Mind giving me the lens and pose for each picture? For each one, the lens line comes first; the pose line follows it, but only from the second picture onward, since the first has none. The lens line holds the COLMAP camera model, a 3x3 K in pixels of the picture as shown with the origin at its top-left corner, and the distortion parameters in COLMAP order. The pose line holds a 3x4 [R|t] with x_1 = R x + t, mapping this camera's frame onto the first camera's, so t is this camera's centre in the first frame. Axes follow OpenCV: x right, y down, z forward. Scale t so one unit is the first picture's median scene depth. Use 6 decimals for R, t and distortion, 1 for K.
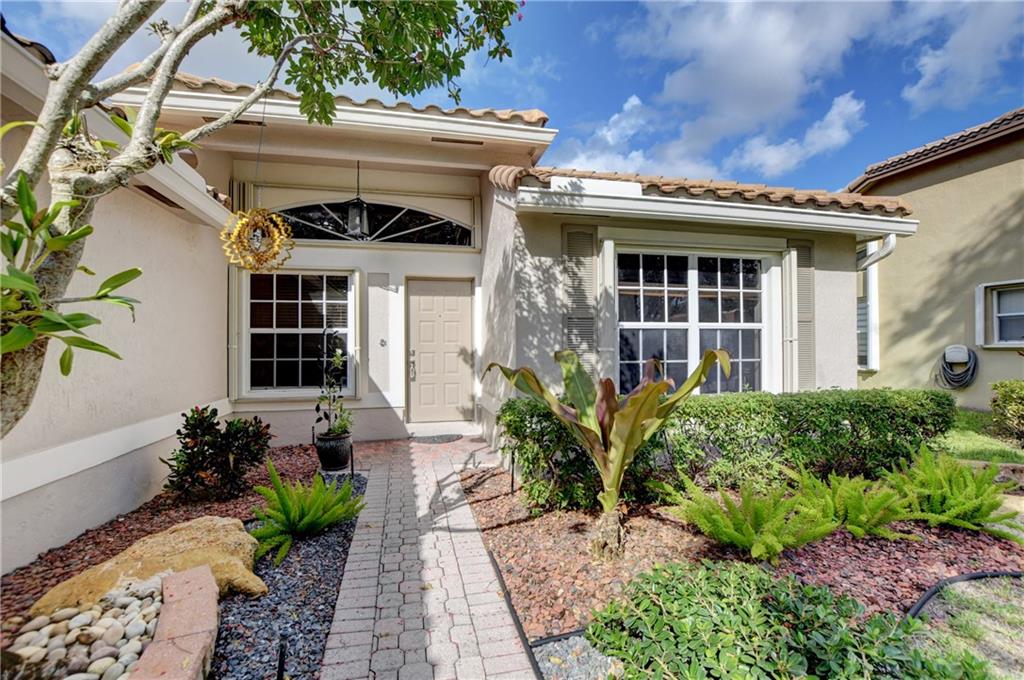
lens RADIAL K [[436.1, 0, 507.8], [0, 436.1, 344.2], [0, 0, 1]] dist [-0.018744, 0.000285]
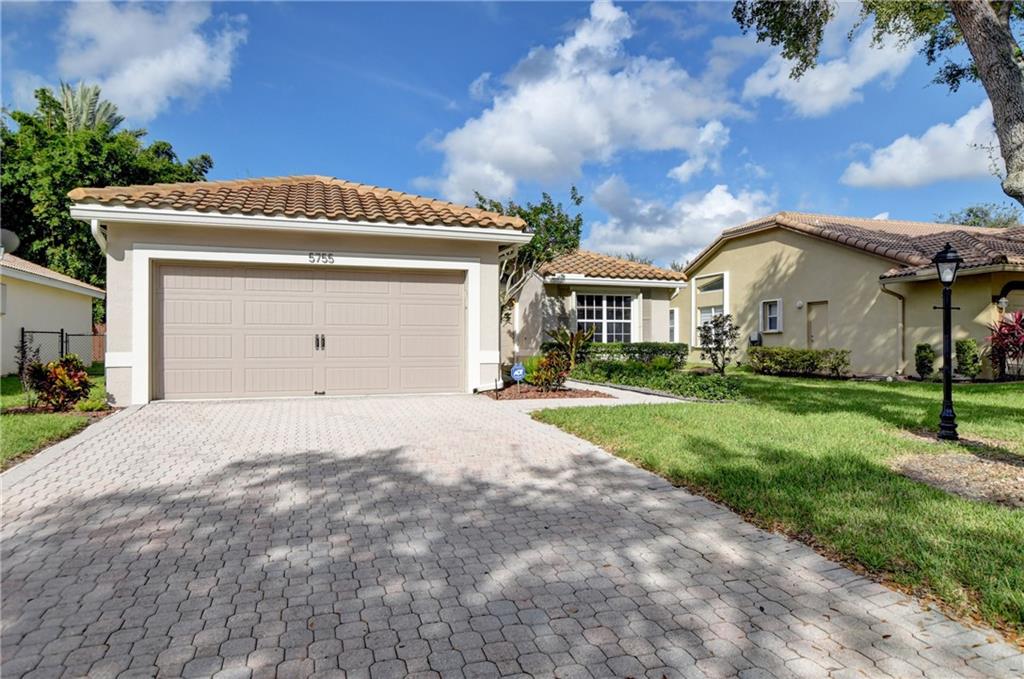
lens RADIAL K [[646.1, 0, 512.0], [0, 646.1, 339.5], [0, 0, 1]] dist [-0.004551, -0.000389]
pose [[0.993237, 0.004499, 0.116014, -0.599821], [-0.003472, 0.999953, -0.009053, 0.109132], [-0.116049, 0.008589, 0.993206, -2.868838]]
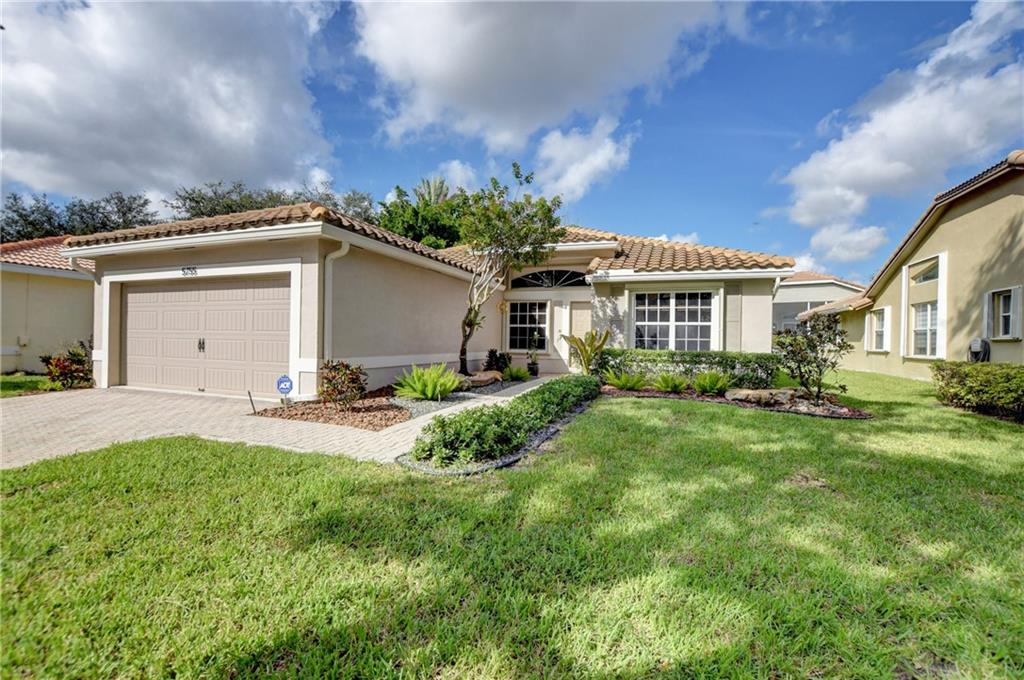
lens RADIAL K [[450.9, 0, 510.7], [0, 450.9, 342.9], [0, 0, 1]] dist [-0.032907, 0.003636]
pose [[0.835368, 0.022109, -0.549247, 0.986983], [-0.019410, 0.999754, 0.010721, 0.047841], [0.549349, 0.001705, 0.835592, -1.374947]]
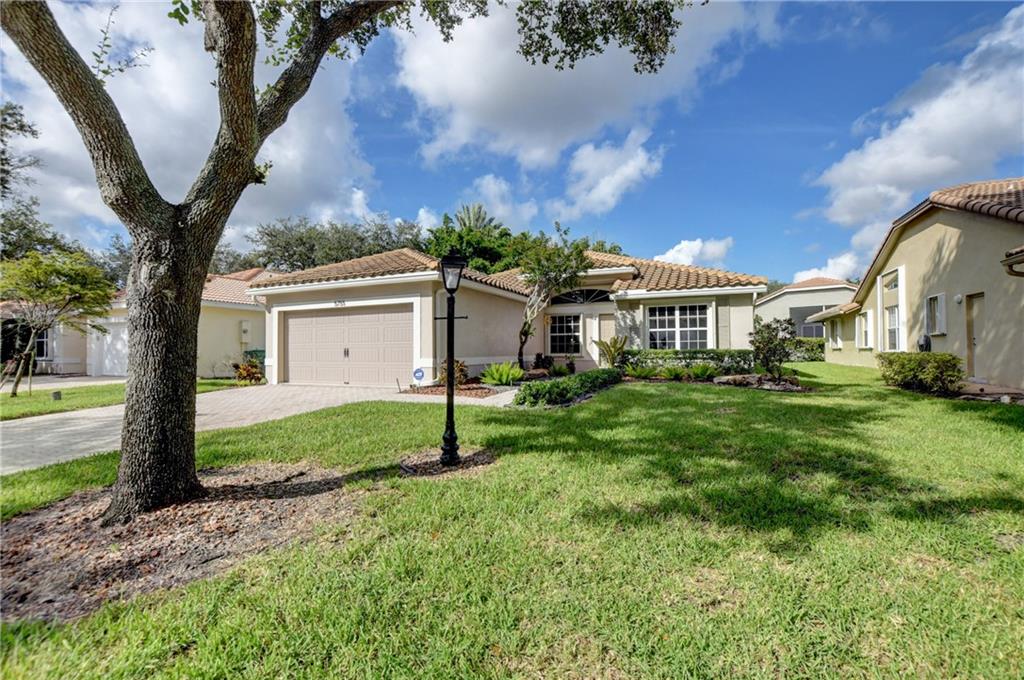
lens RADIAL K [[466.0, 0, 508.3], [0, 466.0, 355.5], [0, 0, 1]] dist [-0.021001, -0.000063]
pose [[0.793262, 0.003658, -0.608869, 1.408363], [0.005400, 0.999900, 0.013042, 0.085187], [0.608856, -0.013634, 0.793163, -2.158726]]
